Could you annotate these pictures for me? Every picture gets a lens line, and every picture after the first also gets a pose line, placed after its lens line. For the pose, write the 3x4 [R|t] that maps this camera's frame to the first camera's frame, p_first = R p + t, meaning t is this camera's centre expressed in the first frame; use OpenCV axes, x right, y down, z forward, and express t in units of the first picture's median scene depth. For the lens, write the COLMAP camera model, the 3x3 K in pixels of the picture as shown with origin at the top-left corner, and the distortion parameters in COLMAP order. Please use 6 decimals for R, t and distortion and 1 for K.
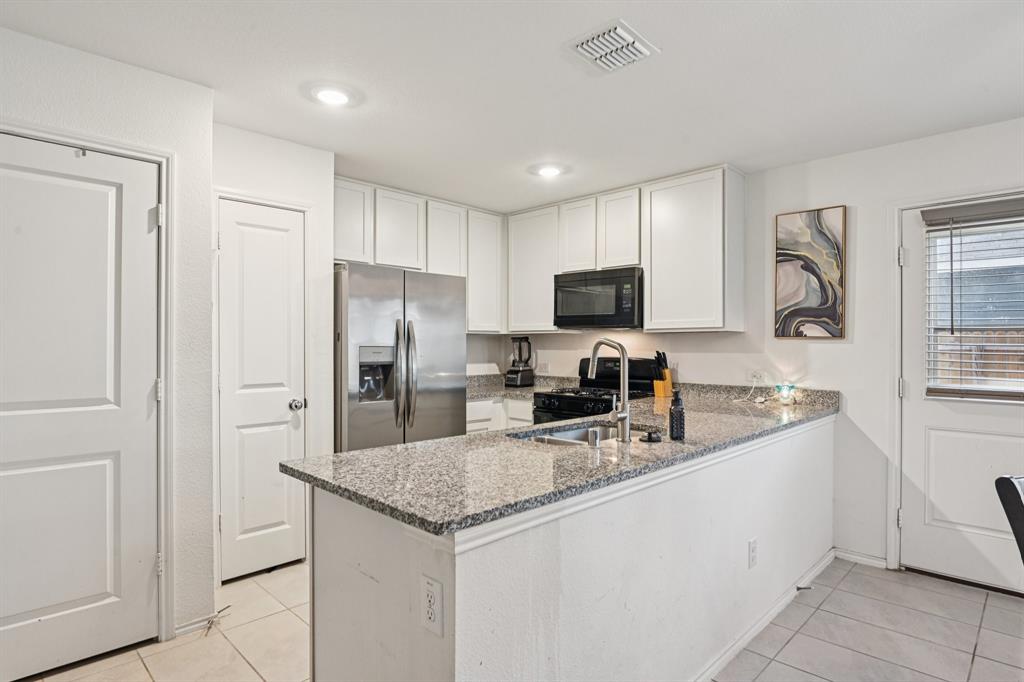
lens RADIAL K [[542.5, 0, 513.0], [0, 542.5, 344.6], [0, 0, 1]] dist [-0.004199, -0.012290]
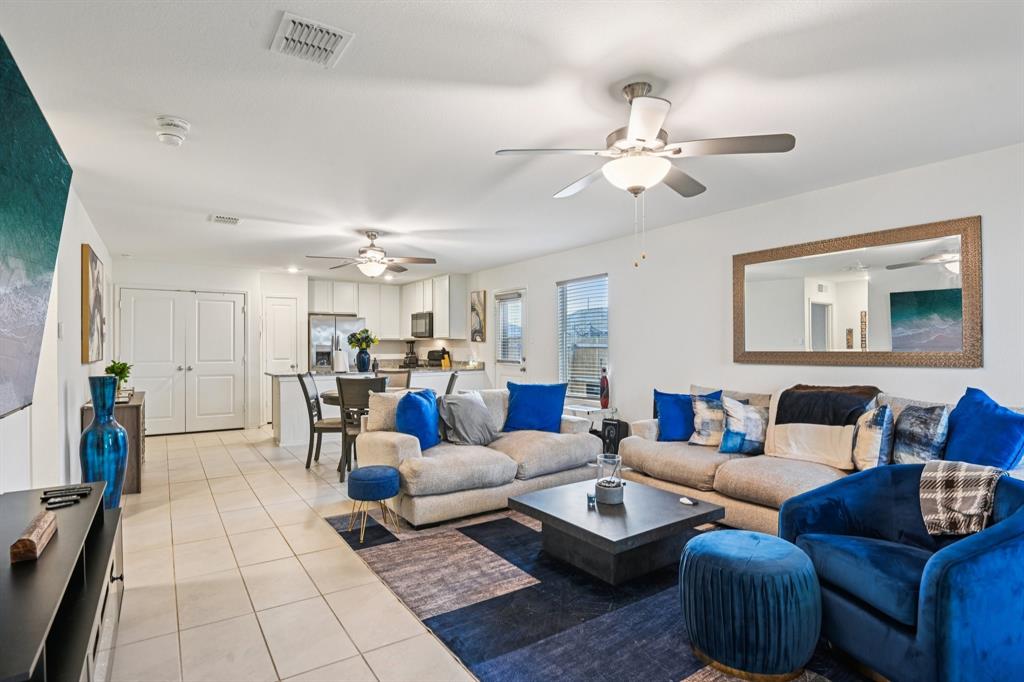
lens RADIAL K [[522.8, 0, 517.3], [0, 522.8, 345.3], [0, 0, 1]] dist [-0.018531, -0.000838]
pose [[0.981962, -0.004589, -0.189021, 1.170194], [0.004403, 0.999989, -0.001405, 0.009318], [0.189026, 0.000548, 0.981972, -1.349477]]
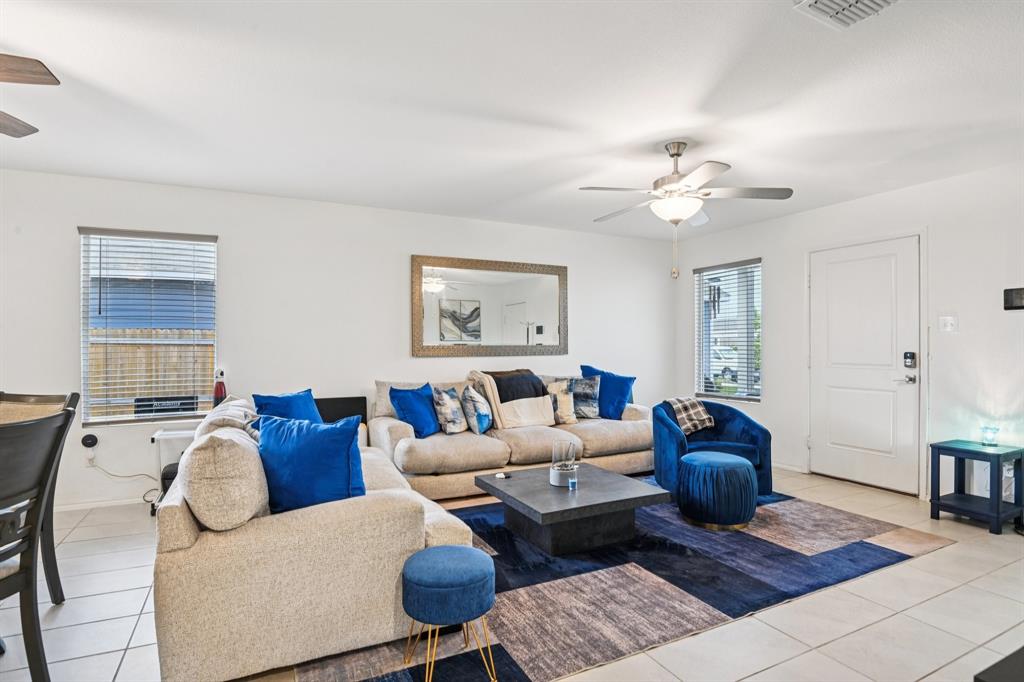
lens RADIAL K [[525.1, 0, 517.4], [0, 525.1, 342.2], [0, 0, 1]] dist [-0.013688, -0.011014]
pose [[0.318765, 0.005059, 0.947820, 0.203578], [-0.001448, 0.999987, -0.004850, 0.022257], [-0.947833, 0.000174, 0.318768, -0.654695]]
